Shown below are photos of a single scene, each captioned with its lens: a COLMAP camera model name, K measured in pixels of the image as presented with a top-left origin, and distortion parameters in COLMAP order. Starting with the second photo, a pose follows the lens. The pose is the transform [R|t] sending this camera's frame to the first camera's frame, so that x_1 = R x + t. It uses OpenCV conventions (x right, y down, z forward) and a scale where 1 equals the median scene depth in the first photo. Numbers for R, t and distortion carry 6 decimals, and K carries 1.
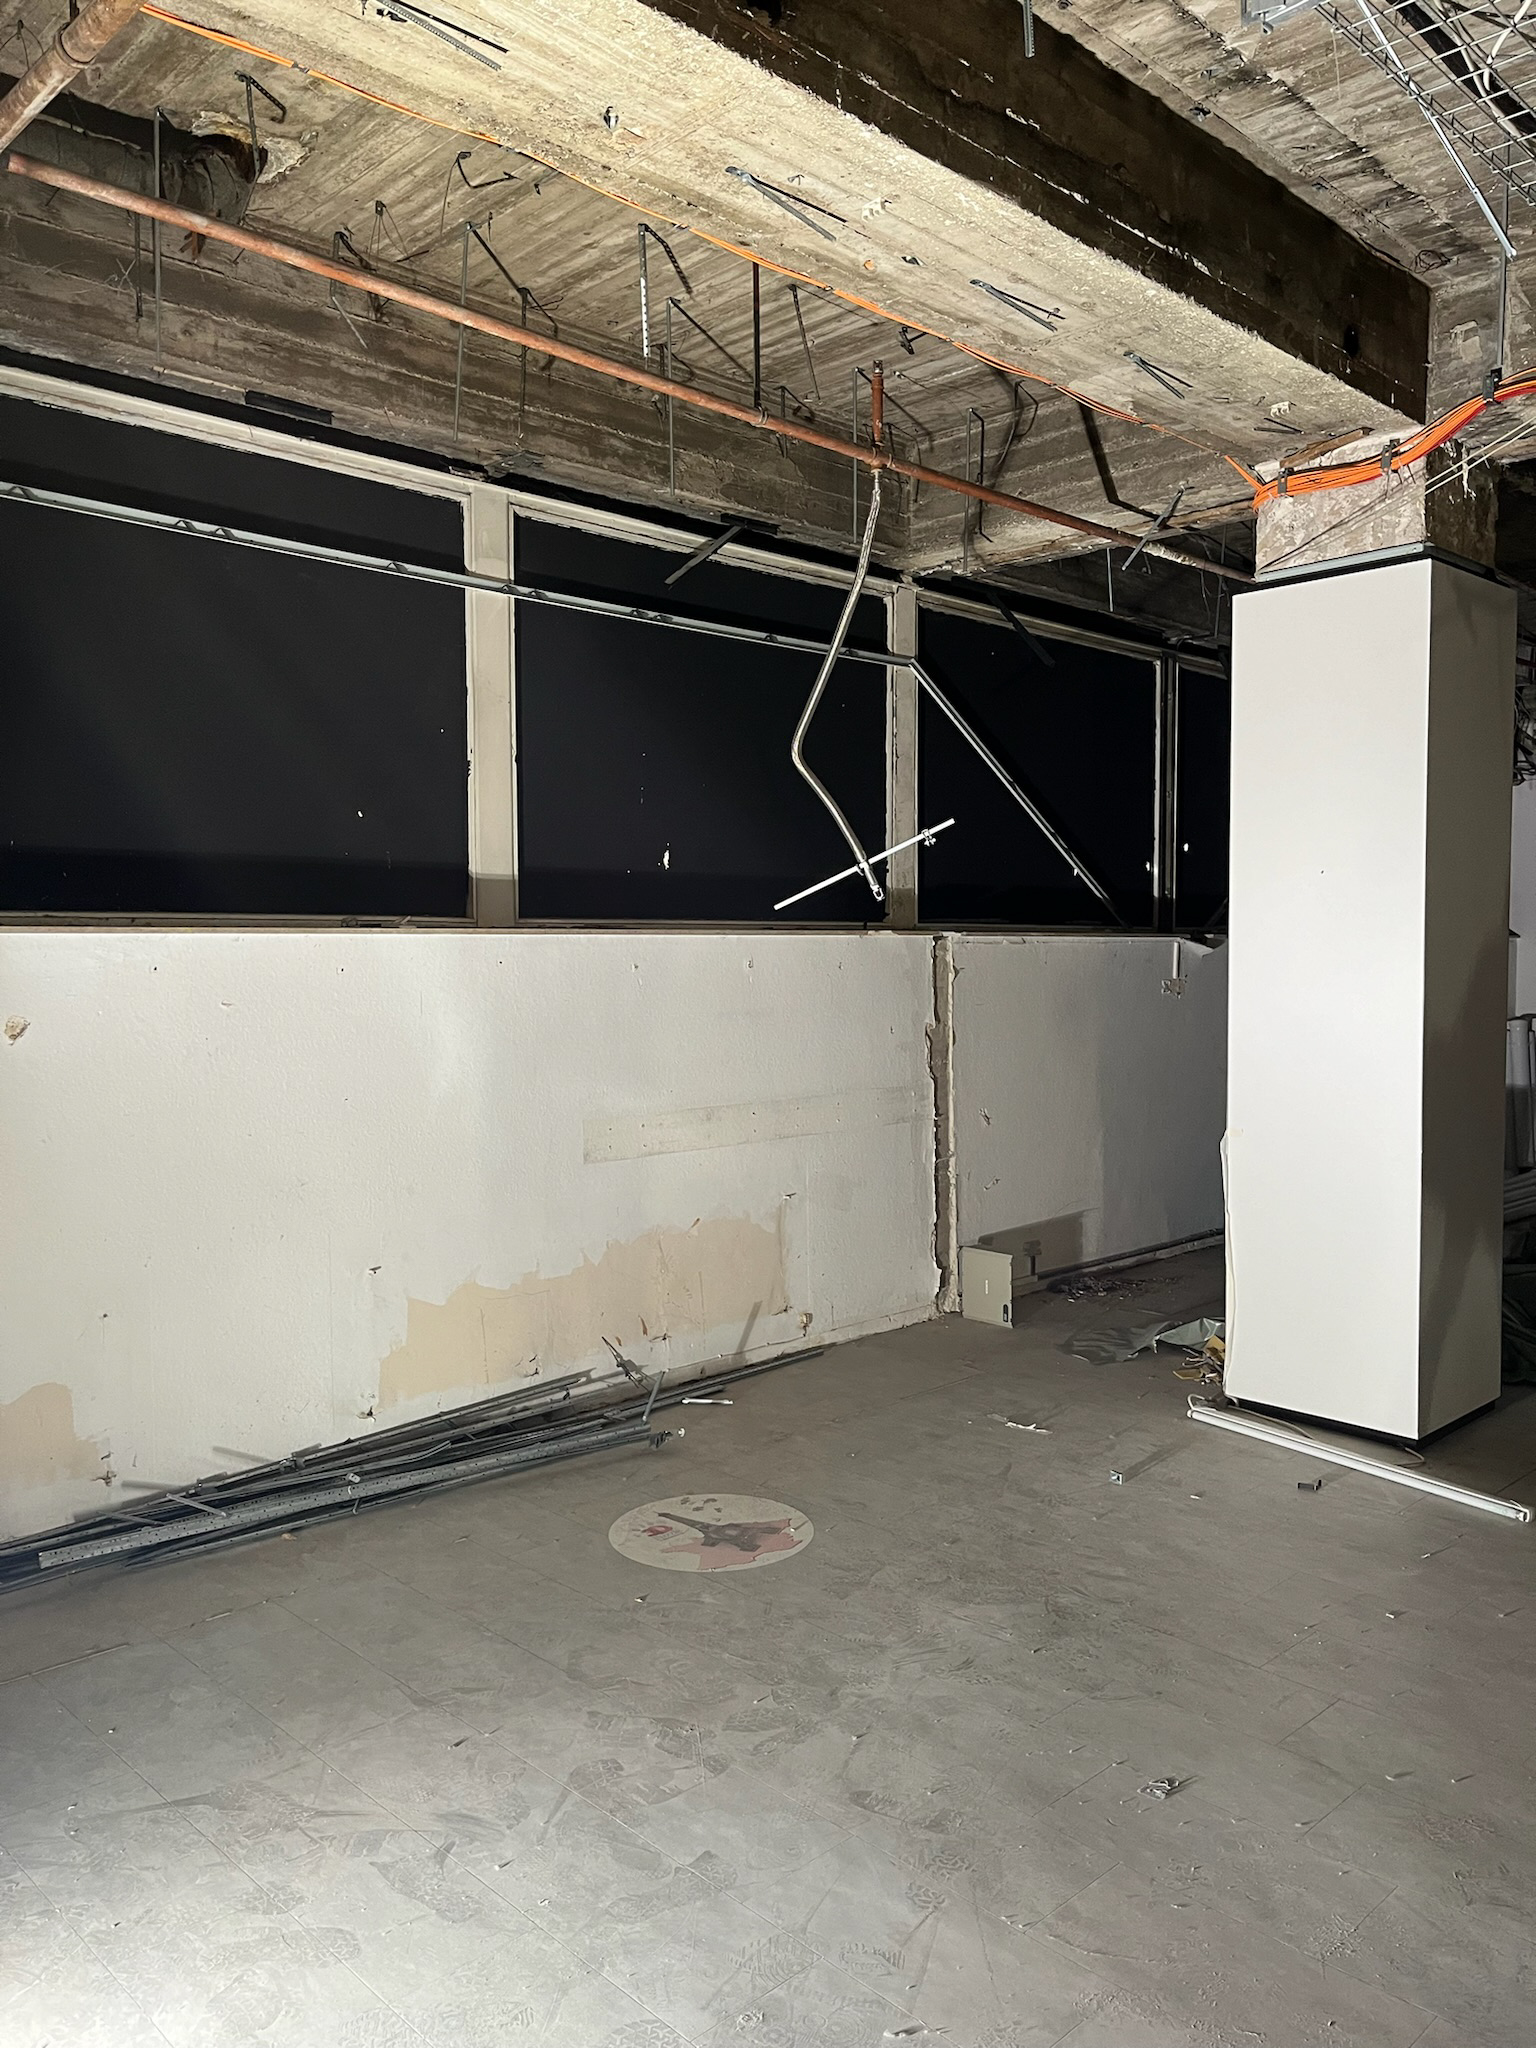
lens RADIAL K [[1539.6, 0, 767.8], [0, 1539.6, 1013.0], [0, 0, 1]] dist [0.041117, -0.066230]
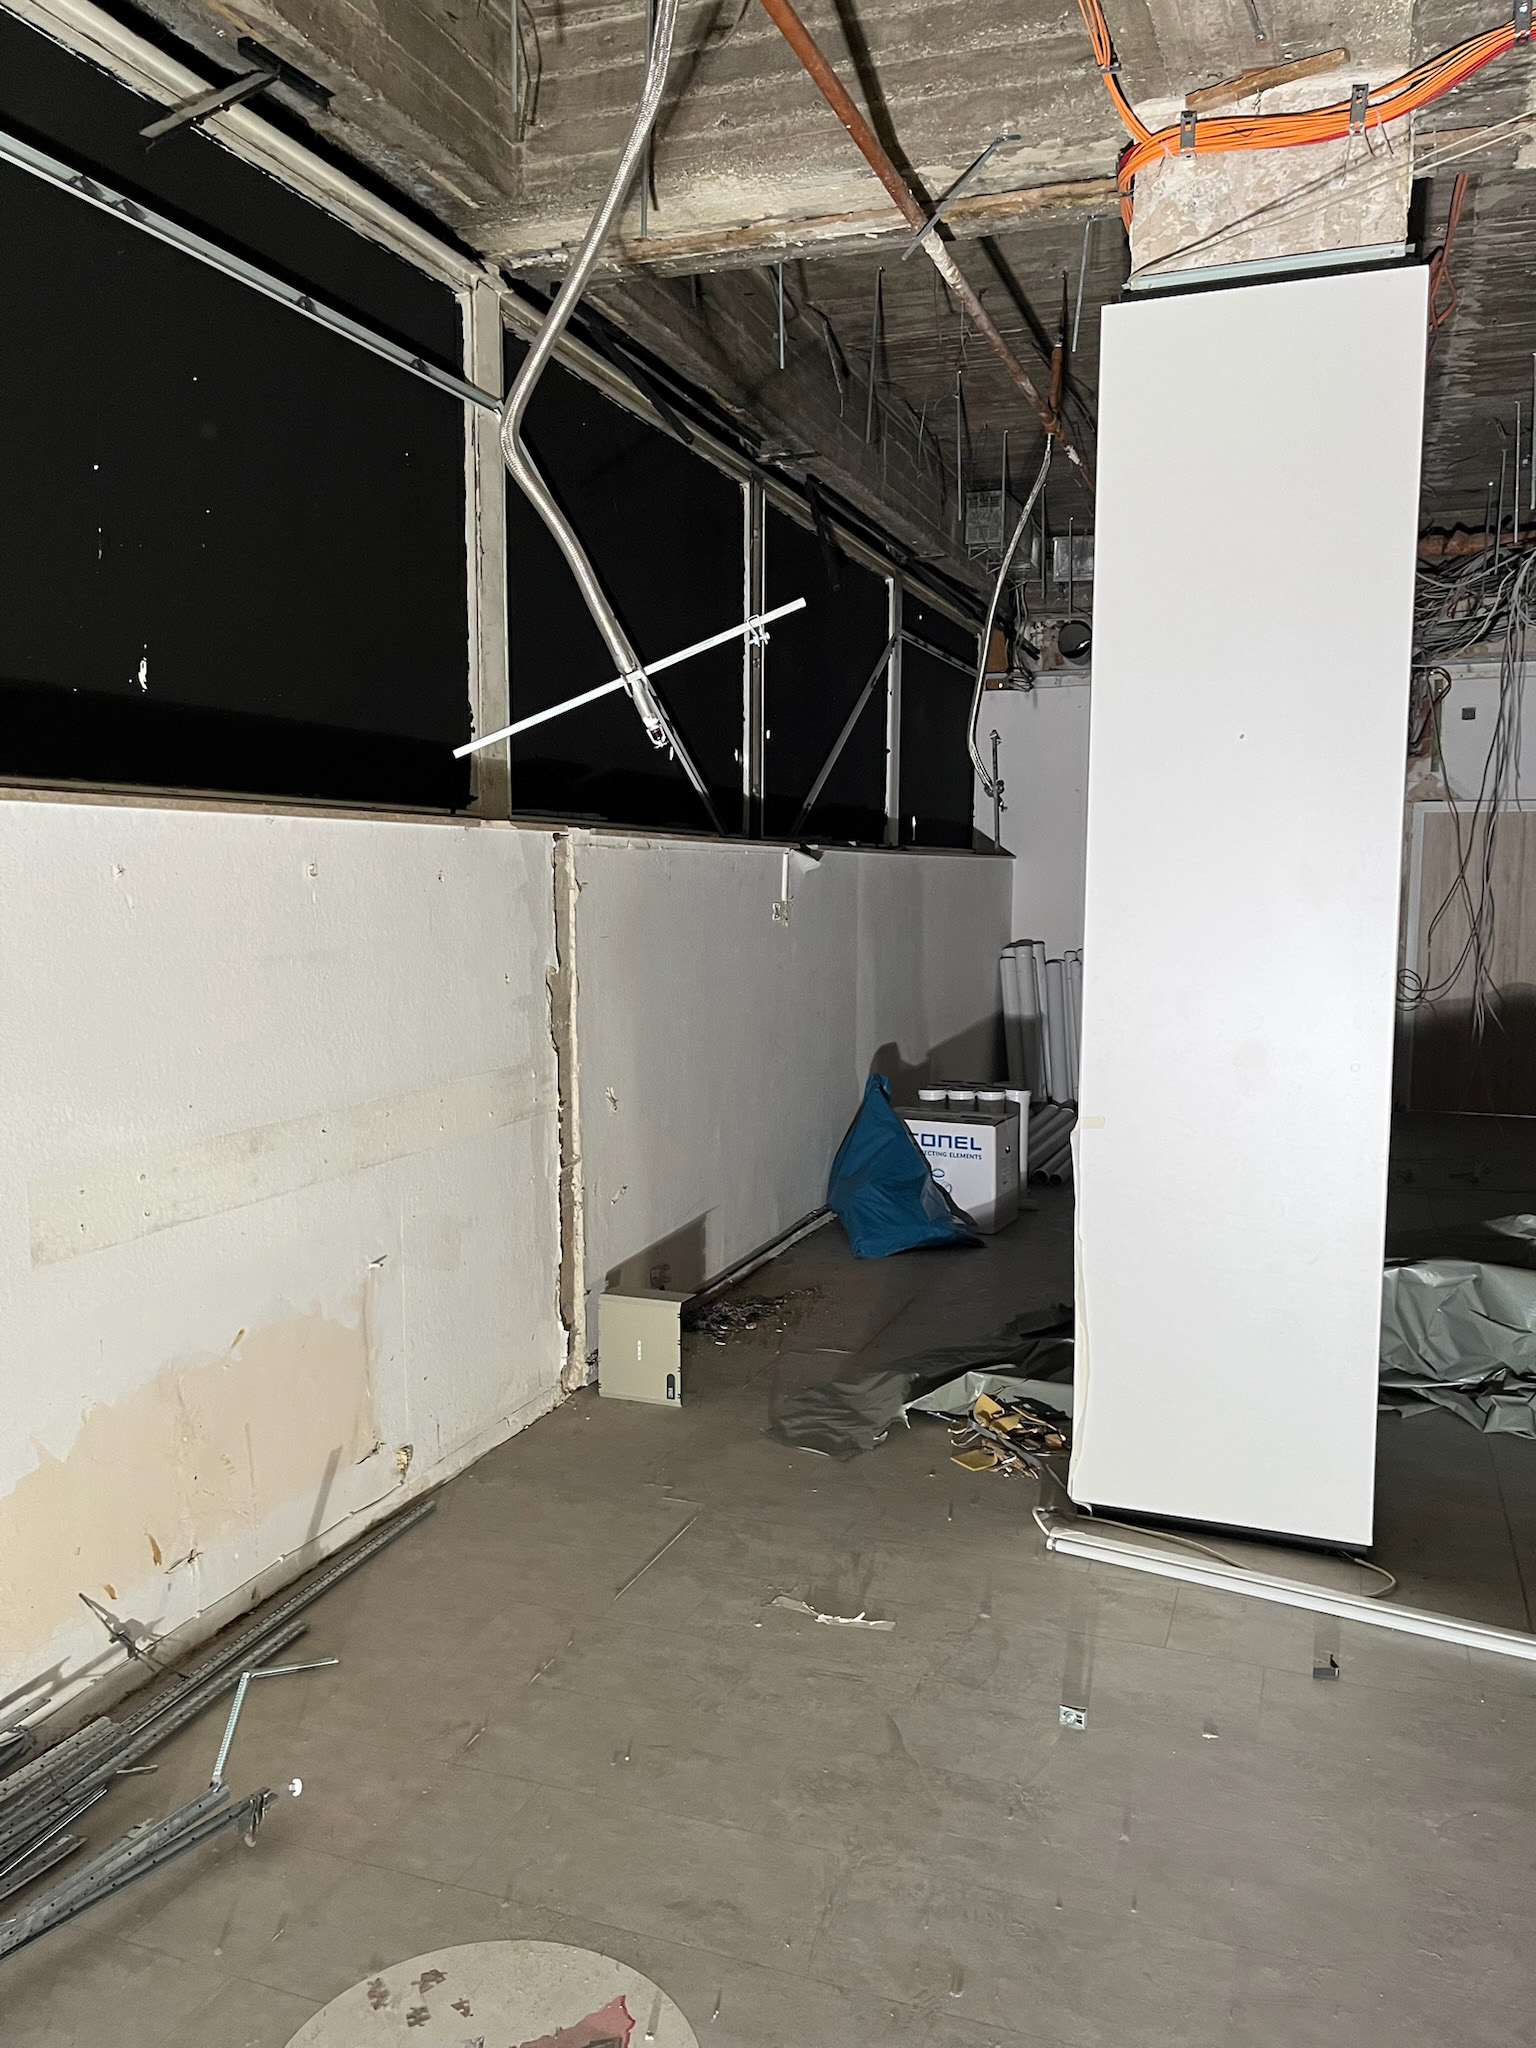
lens RADIAL K [[1539.6, 0, 765.9], [0, 1539.6, 1029.1], [0, 0, 1]] dist [0.041117, -0.066230]
pose [[0.903224, -0.036335, 0.427628, -0.106013], [0.011751, 0.998130, 0.059990, -0.005468], [-0.429008, -0.049160, 0.901962, 0.411753]]
